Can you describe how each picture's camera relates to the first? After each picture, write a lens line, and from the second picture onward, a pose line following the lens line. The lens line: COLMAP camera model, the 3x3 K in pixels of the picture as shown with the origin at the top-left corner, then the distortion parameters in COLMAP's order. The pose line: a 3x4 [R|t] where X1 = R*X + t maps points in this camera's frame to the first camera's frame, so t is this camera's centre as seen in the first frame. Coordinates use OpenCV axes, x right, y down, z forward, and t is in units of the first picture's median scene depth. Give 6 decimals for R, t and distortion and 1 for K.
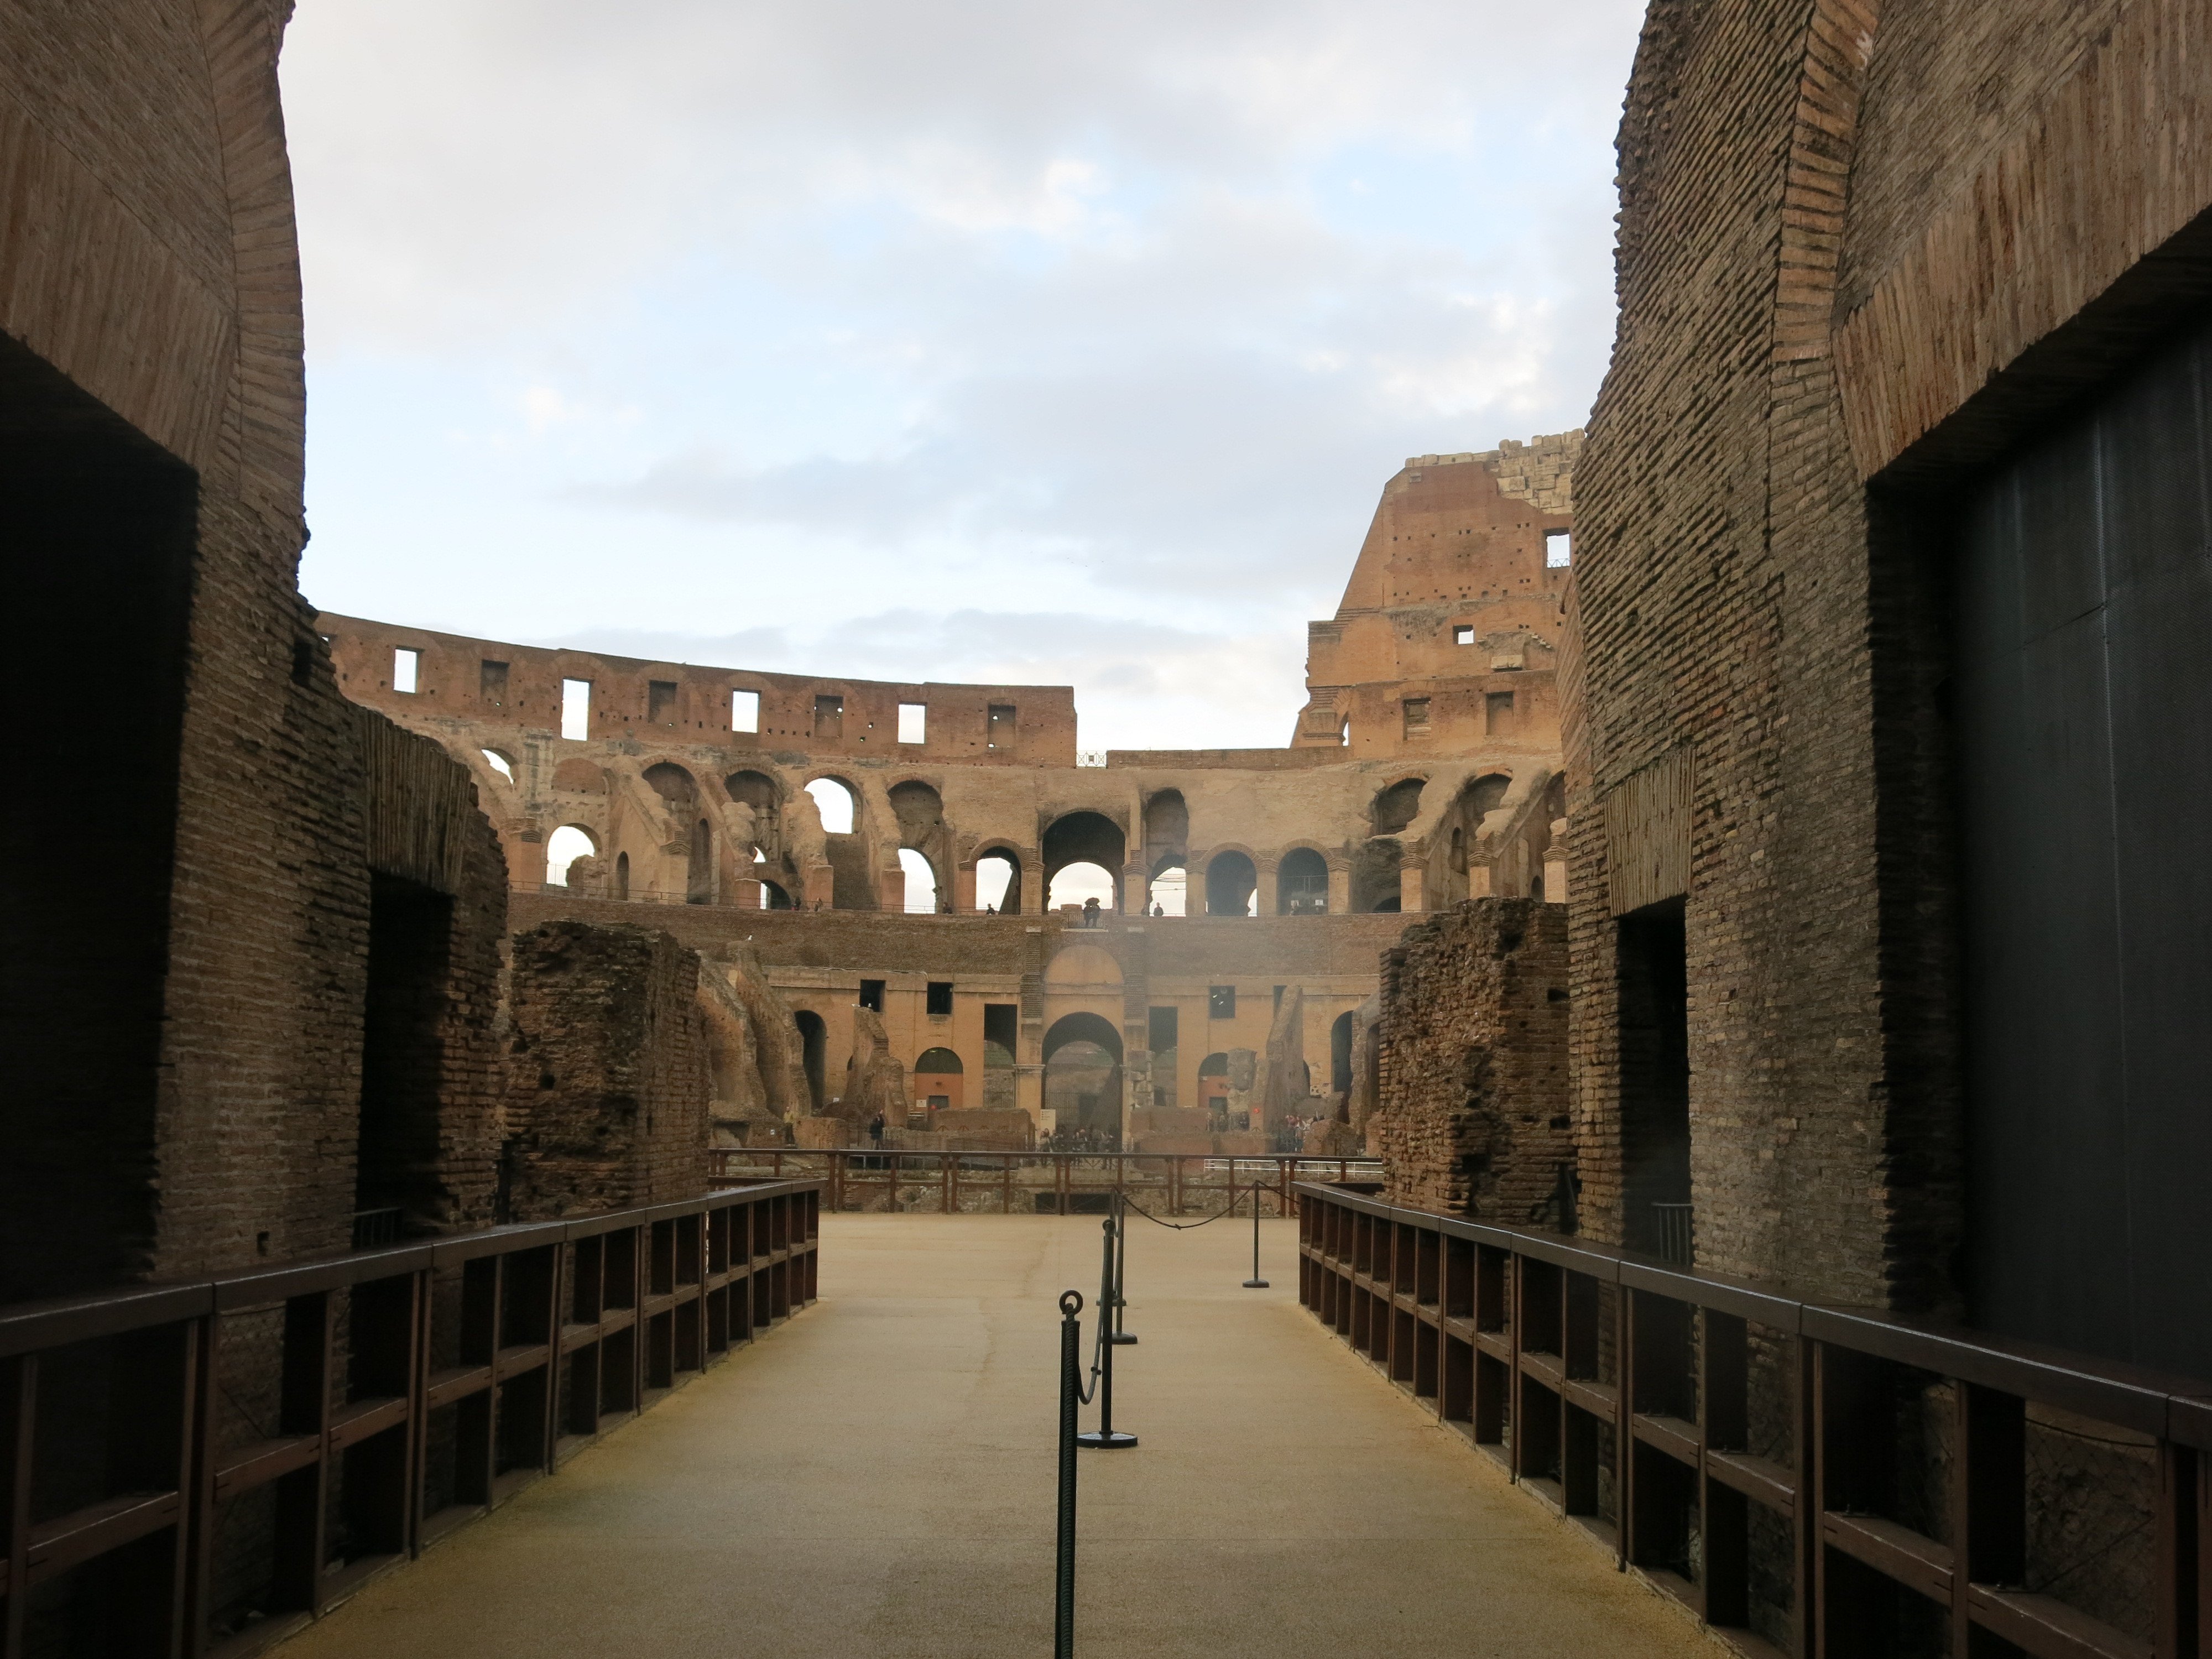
lens RADIAL K [[2322.4, 0, 1106.0], [0, 2322.4, 829.5], [0, 0, 1]] dist [-0.009148, -0.004668]
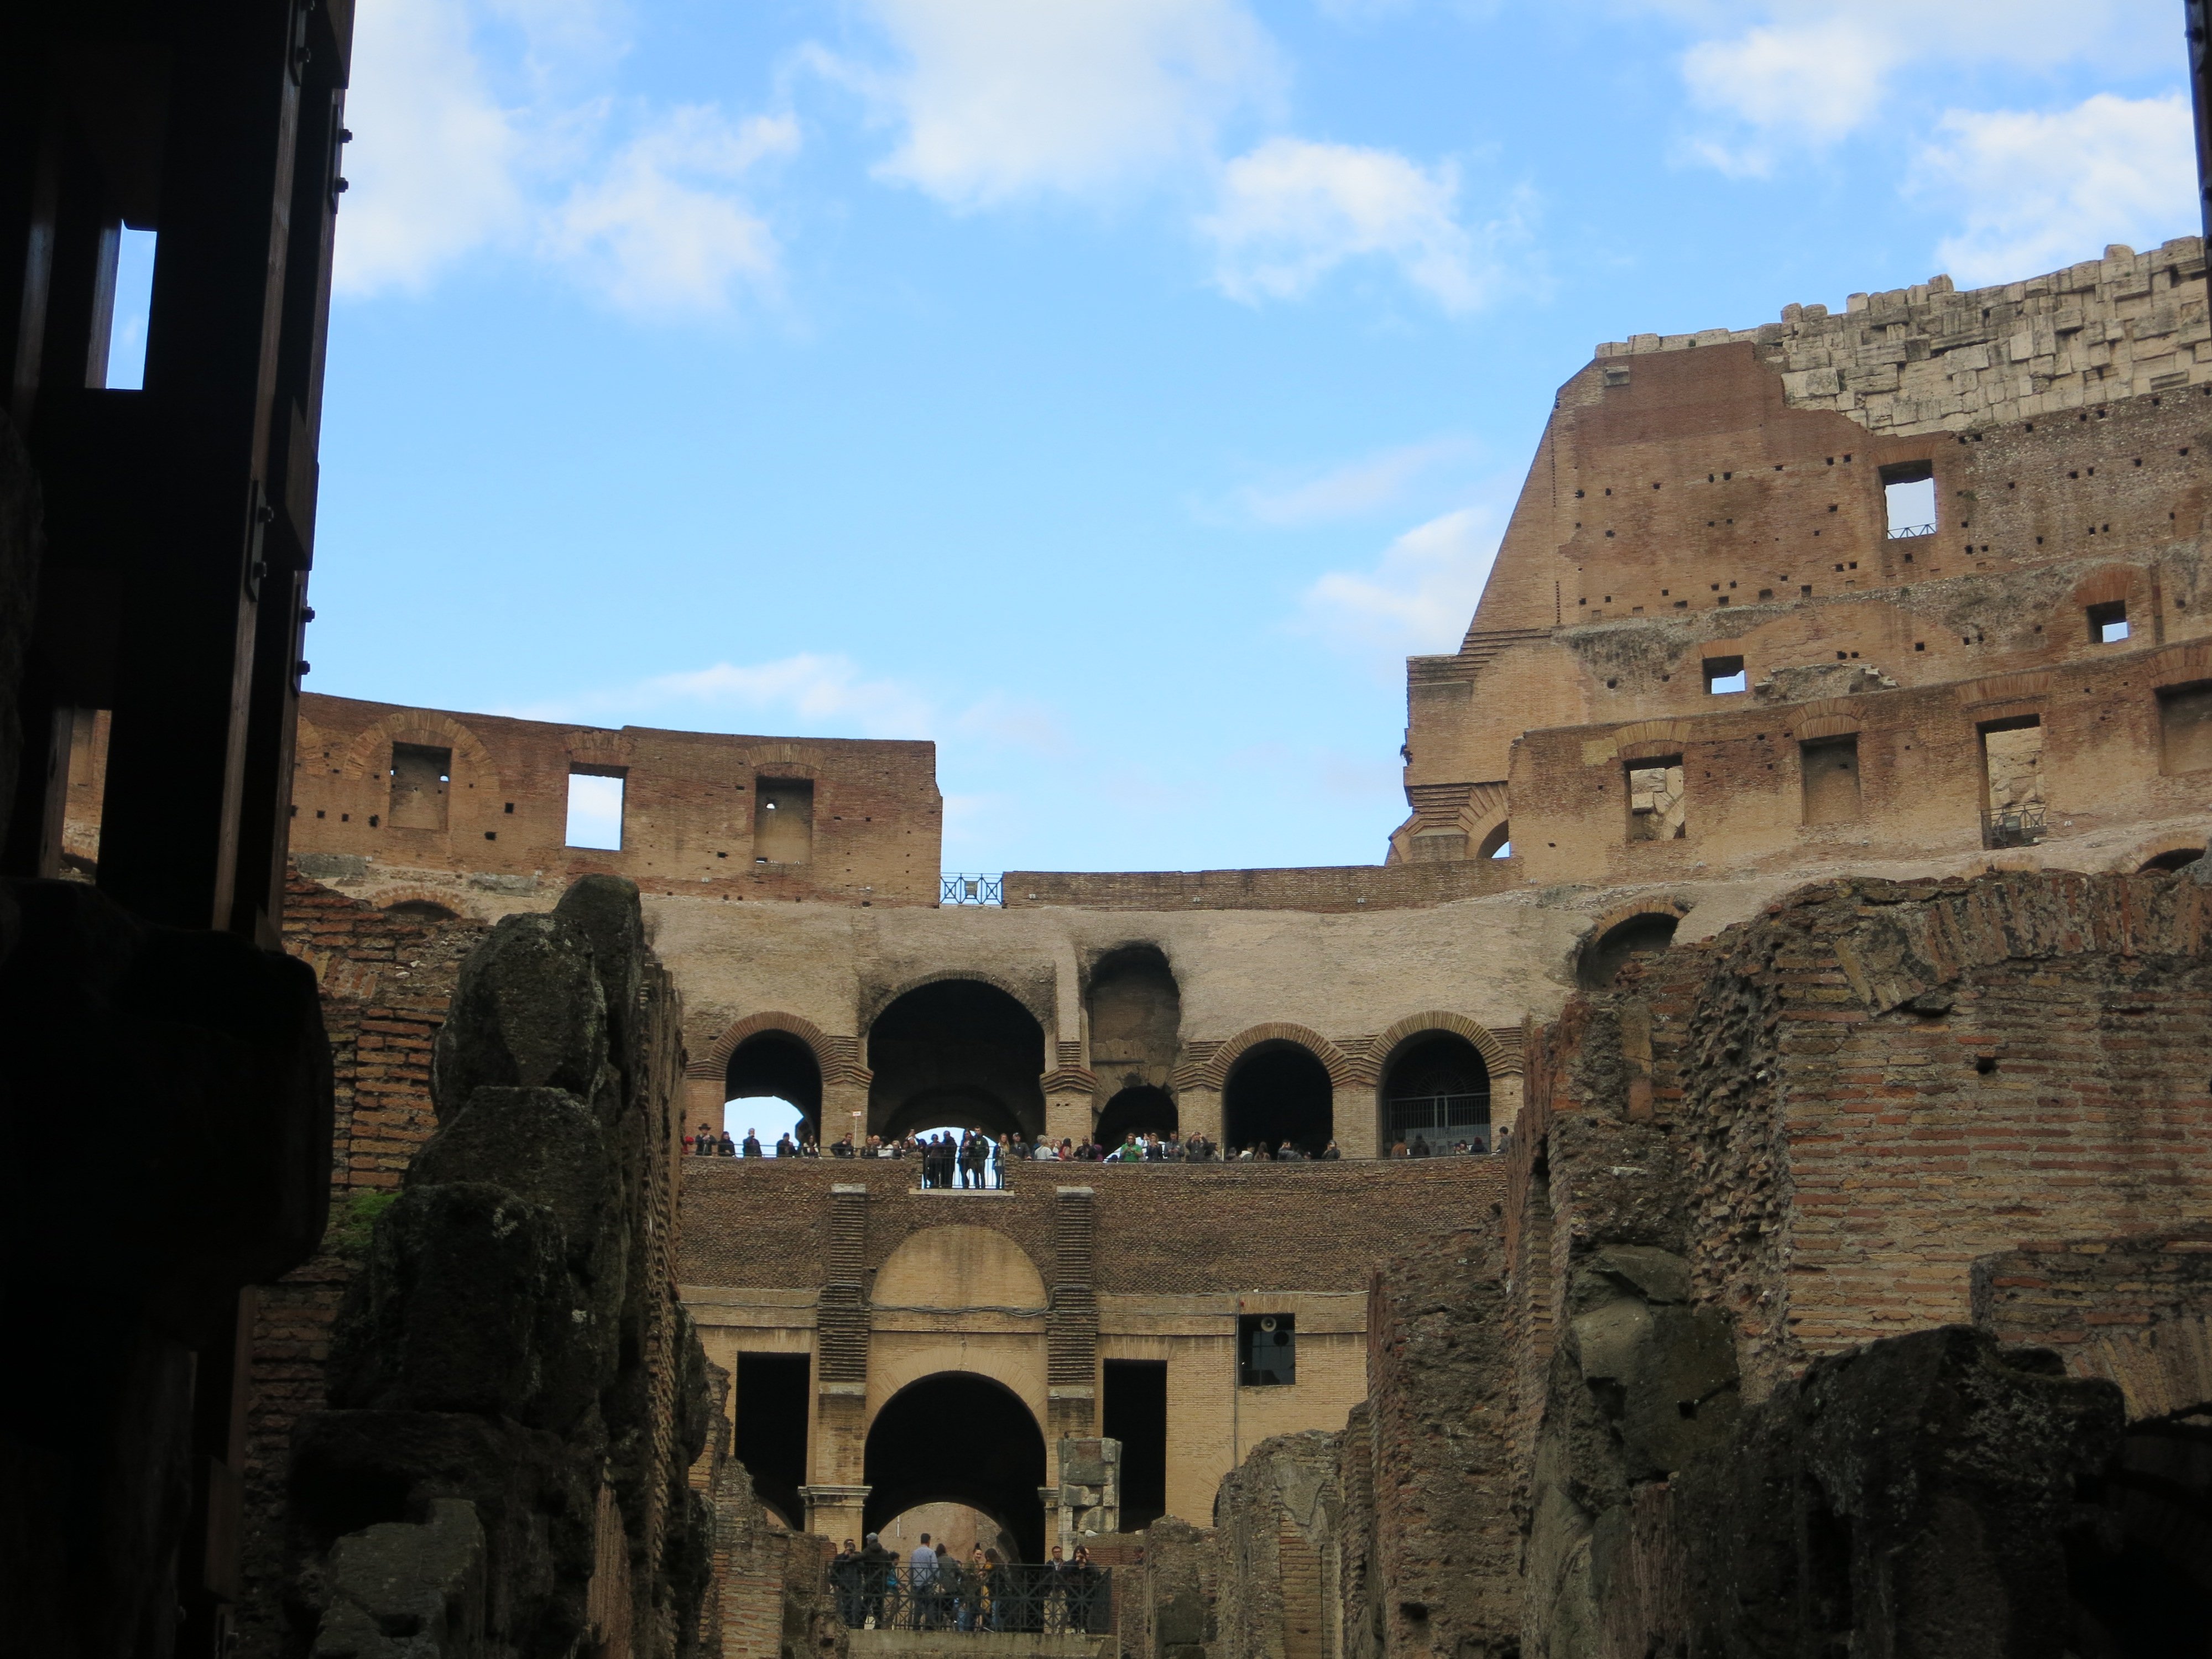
lens RADIAL K [[3768.1, 0, 1106.0], [0, 3768.1, 829.5], [0, 0, 1]] dist [-0.033364, -0.192533]
pose [[0.999081, 0.010052, 0.041655, -0.011509], [-0.003354, 0.987459, -0.157842, 0.083151], [-0.042720, 0.157558, 0.986585, 0.243996]]
